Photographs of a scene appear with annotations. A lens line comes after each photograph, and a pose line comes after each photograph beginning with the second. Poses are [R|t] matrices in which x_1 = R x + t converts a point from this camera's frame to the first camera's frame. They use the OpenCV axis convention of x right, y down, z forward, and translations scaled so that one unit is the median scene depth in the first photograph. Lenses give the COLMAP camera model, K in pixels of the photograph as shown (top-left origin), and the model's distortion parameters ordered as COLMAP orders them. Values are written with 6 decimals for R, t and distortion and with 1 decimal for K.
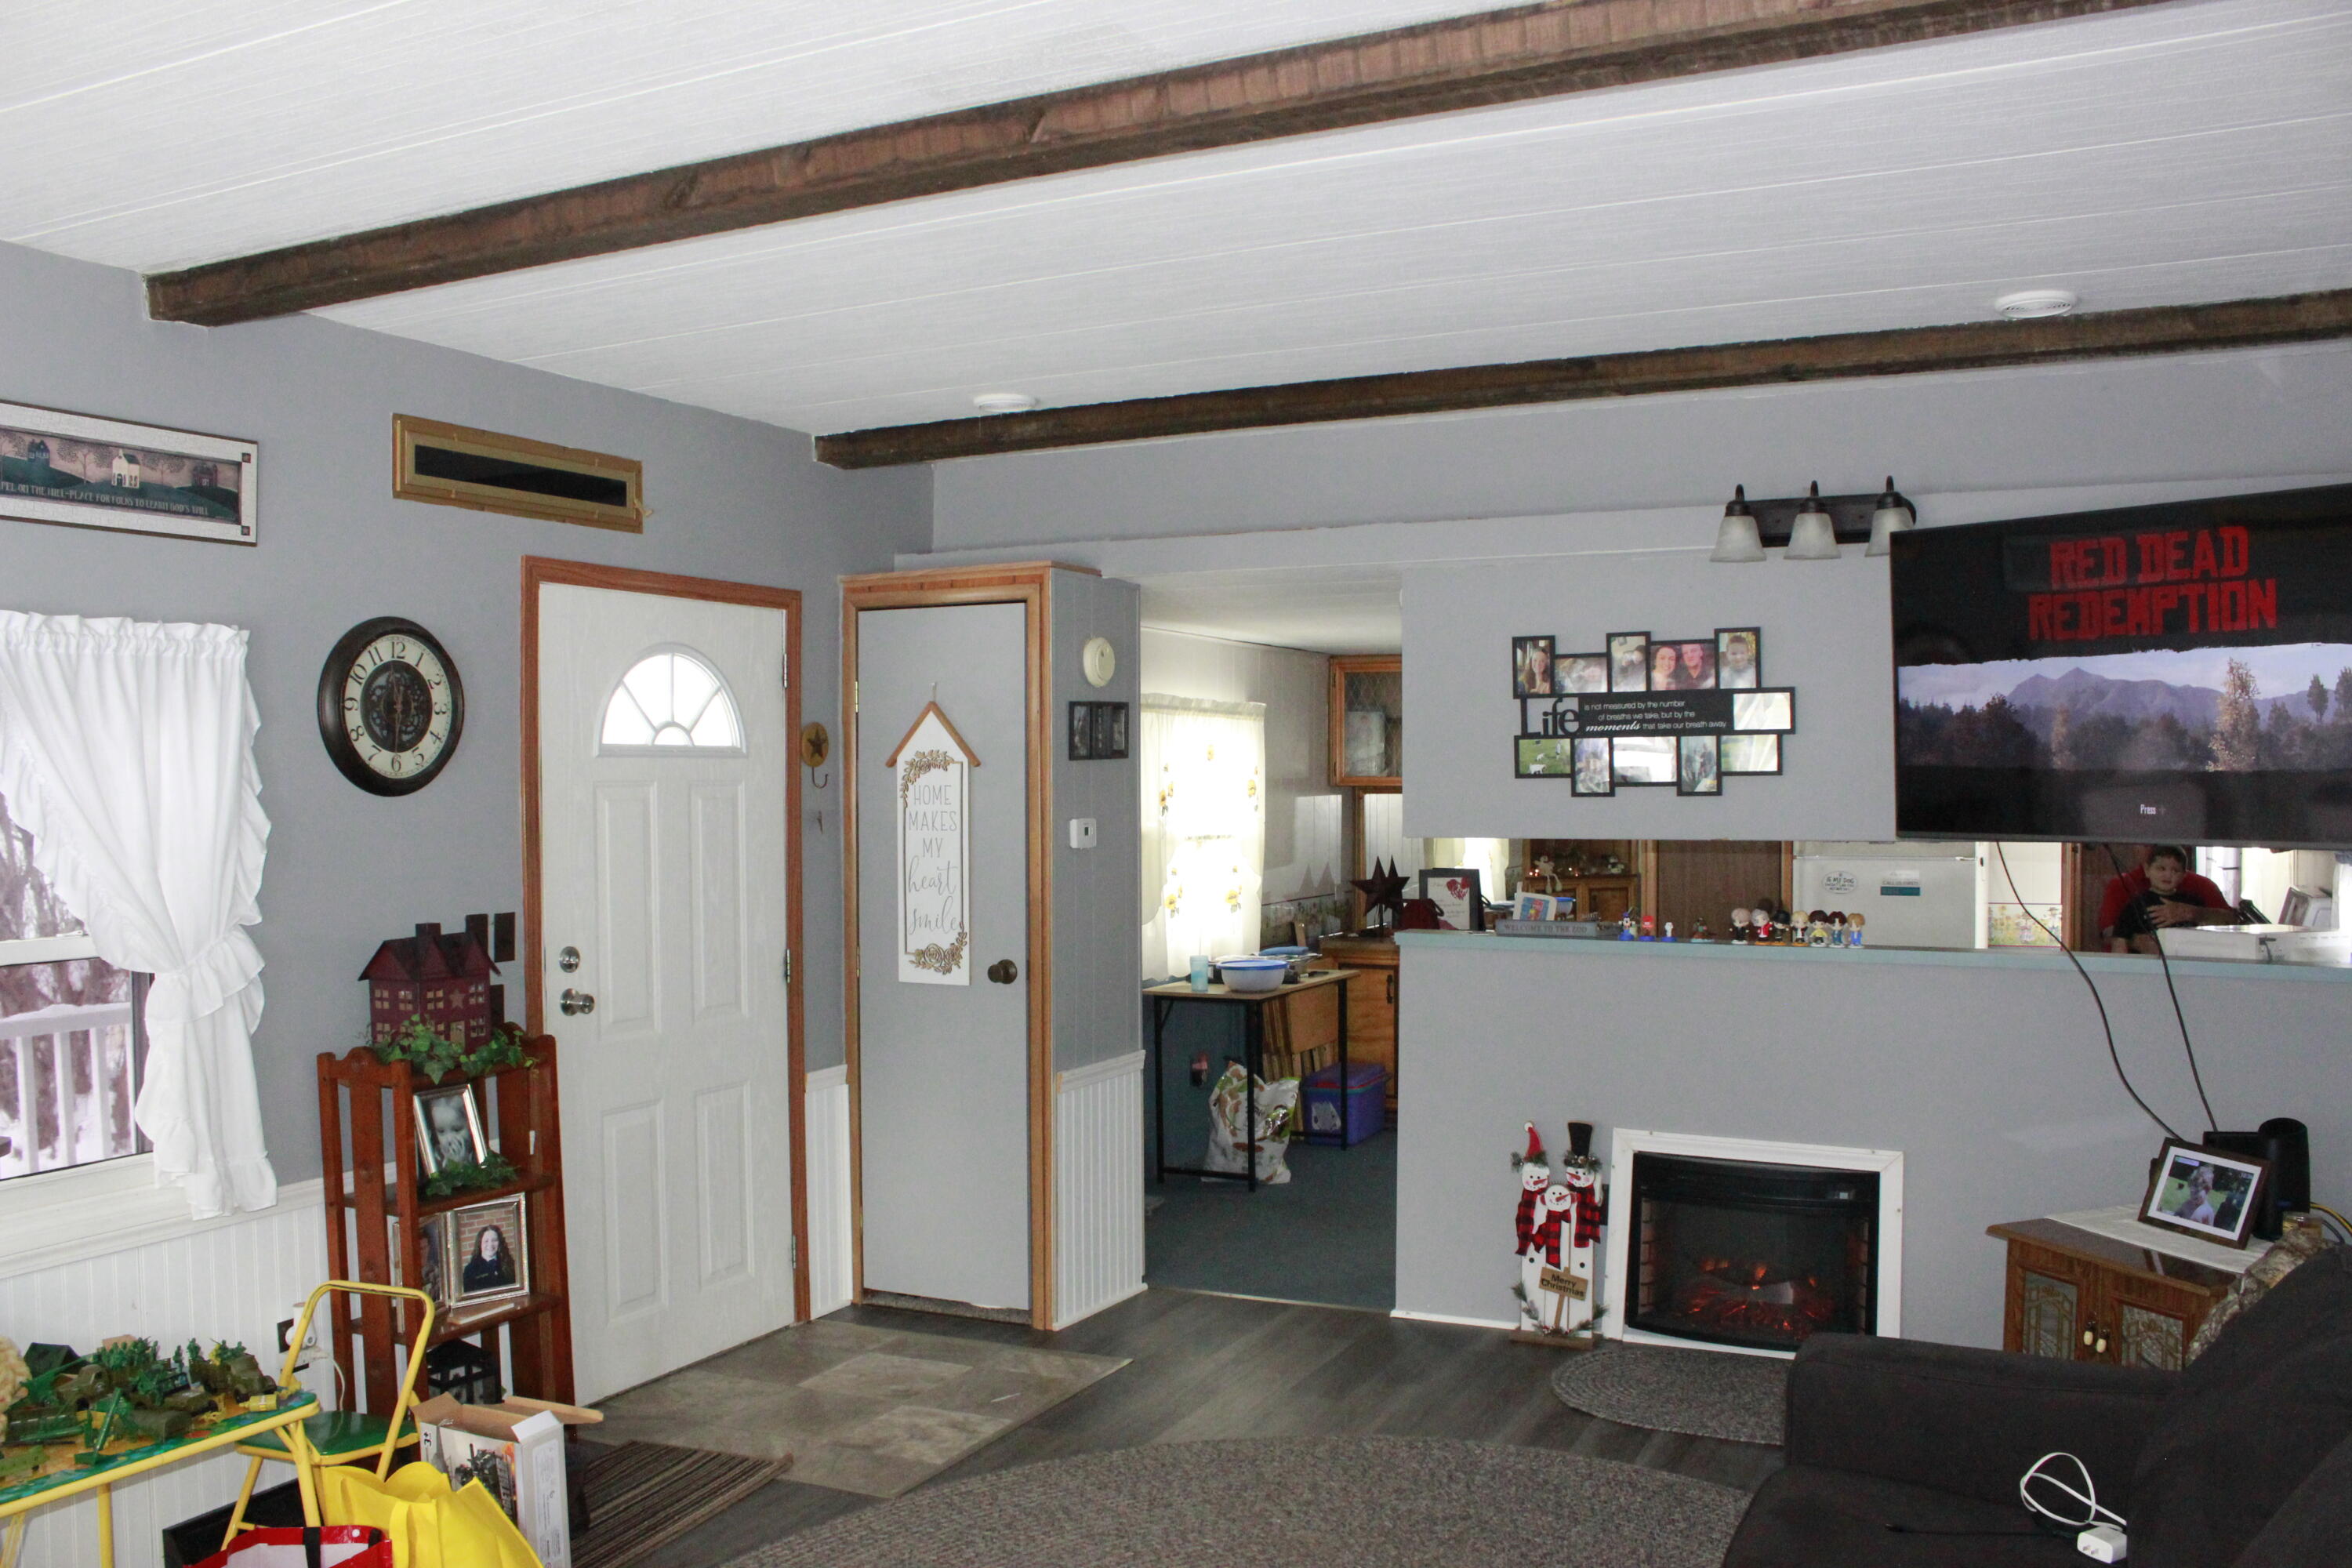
lens RADIAL K [[1968.9, 0, 1176.0], [0, 1968.9, 784.0], [0, 0, 1]] dist [-0.170045, 0.181690]
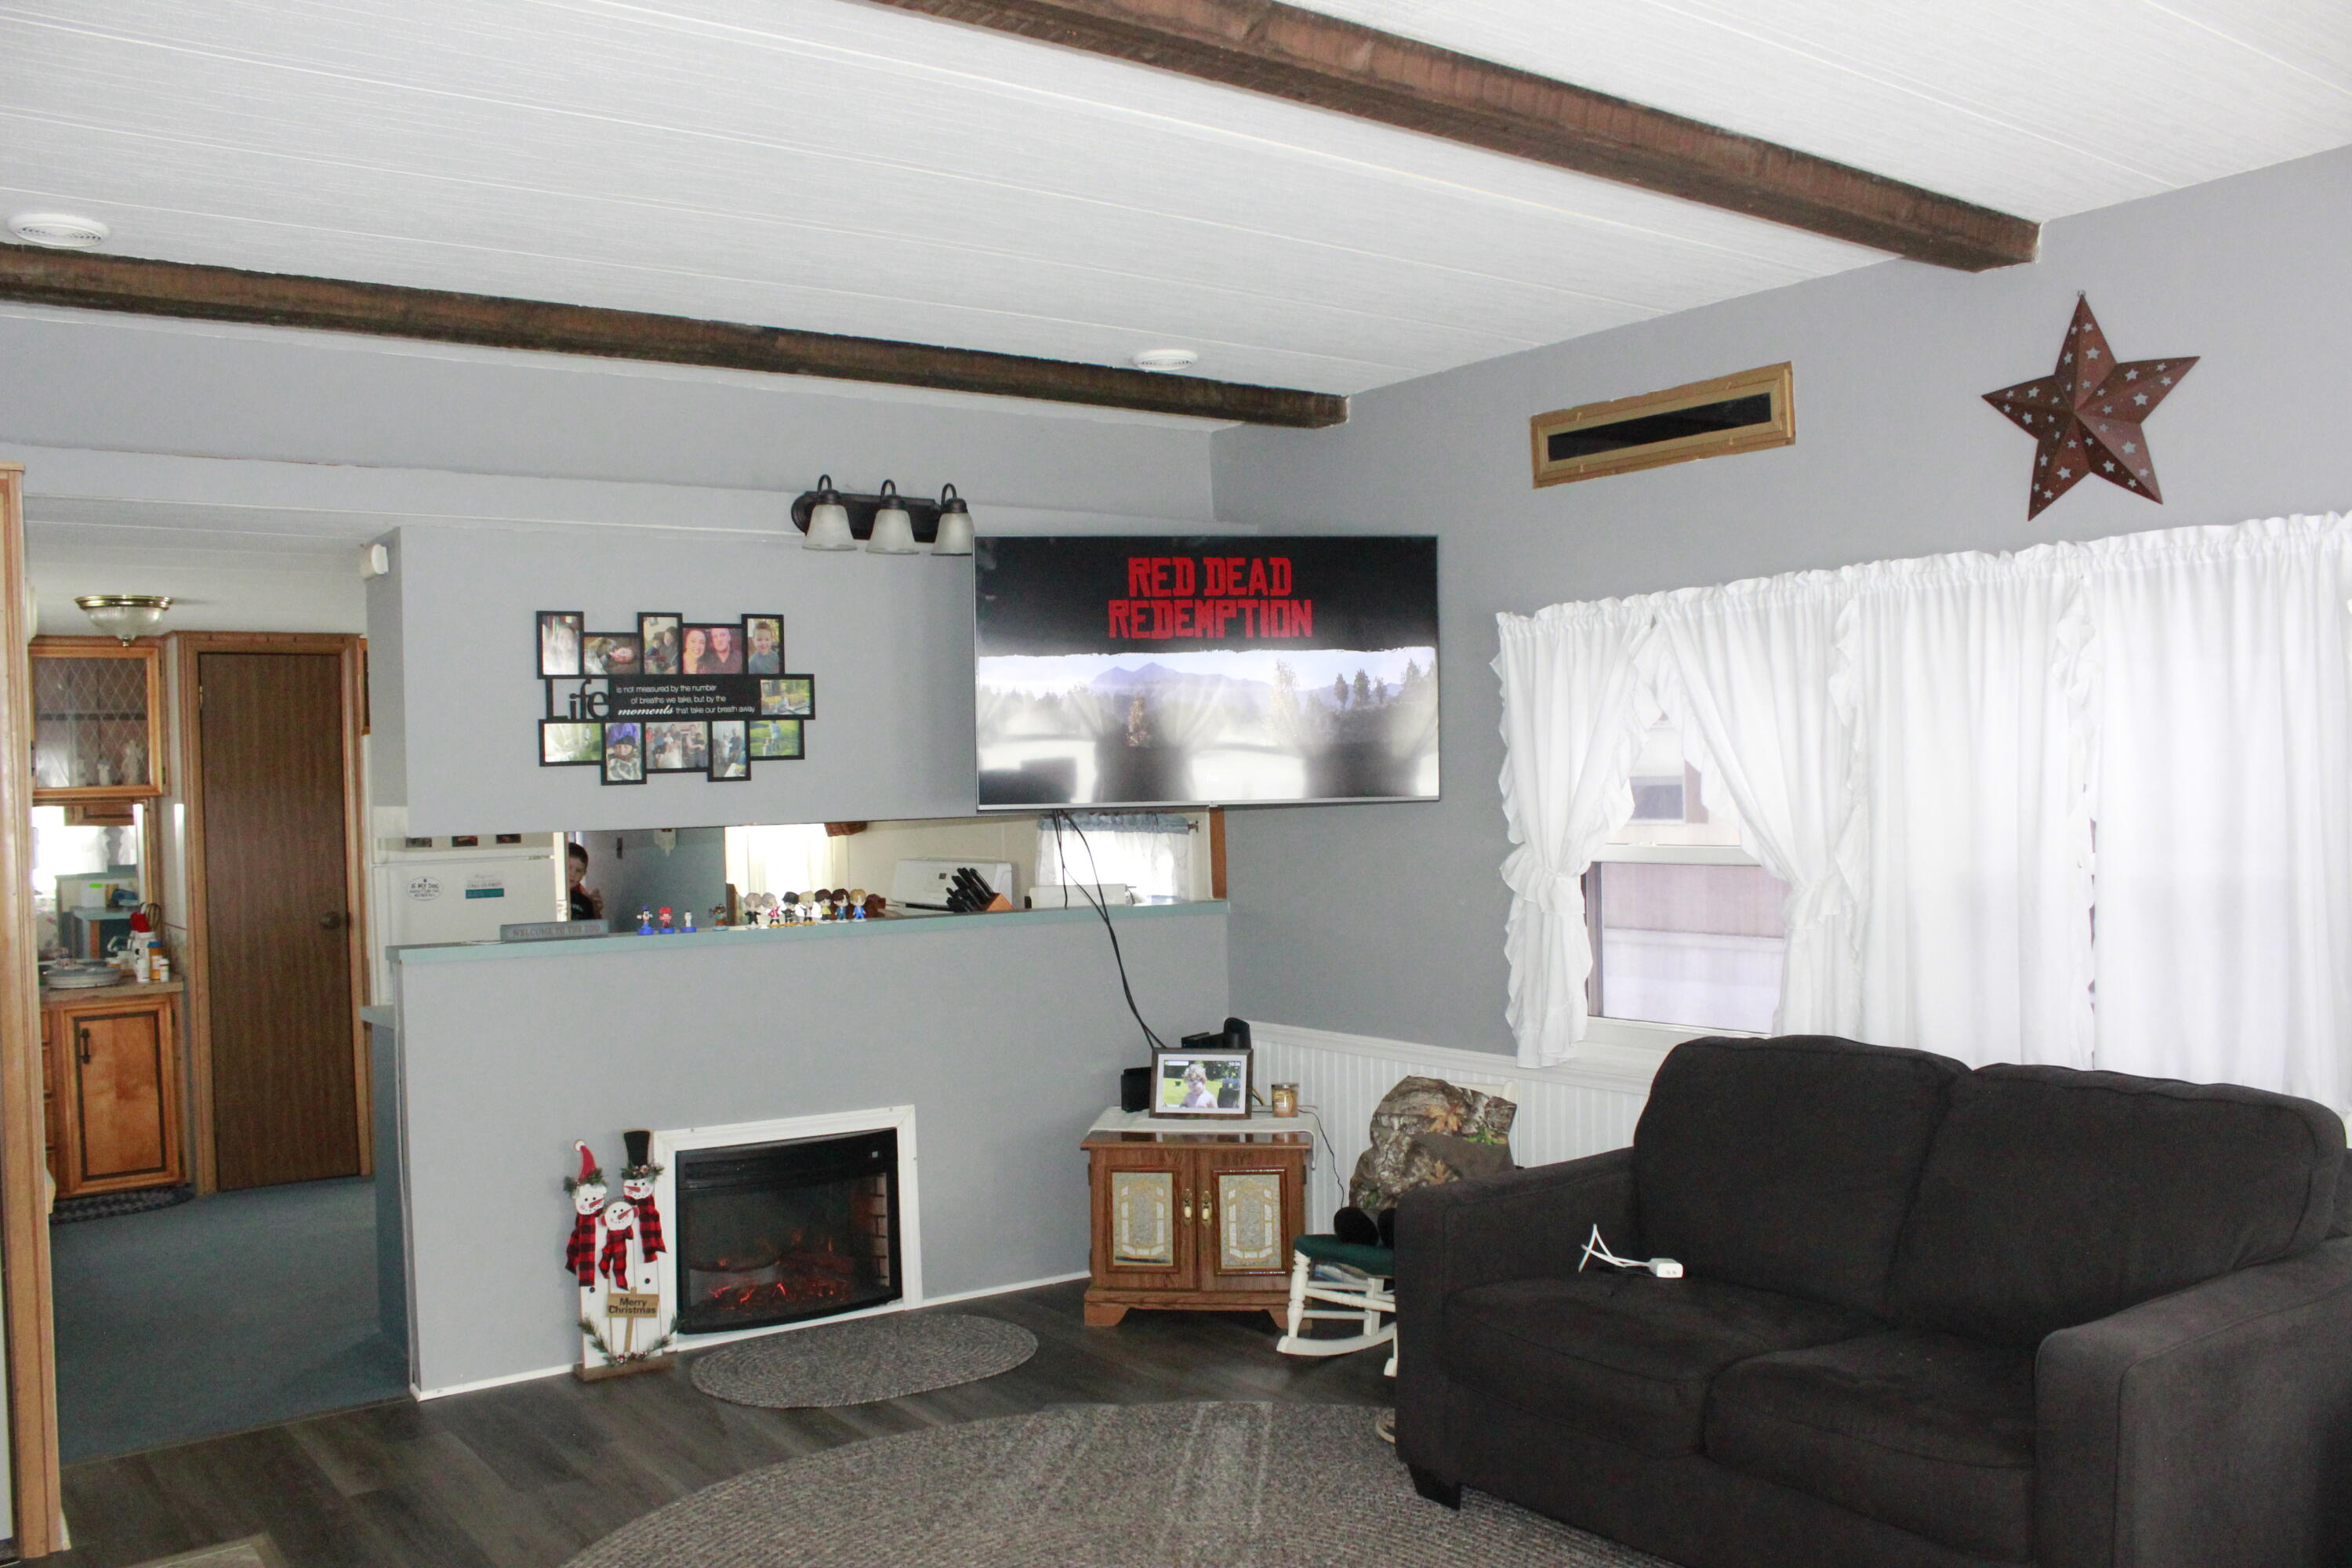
lens RADIAL K [[1968.9, 0, 1176.0], [0, 1968.9, 784.0], [0, 0, 1]] dist [-0.170045, 0.181690]
pose [[0.461363, -0.011146, 0.887142, -0.508461], [0.025189, 0.999683, -0.000540, 0.013744], [-0.886854, 0.022595, 0.461497, 0.337847]]
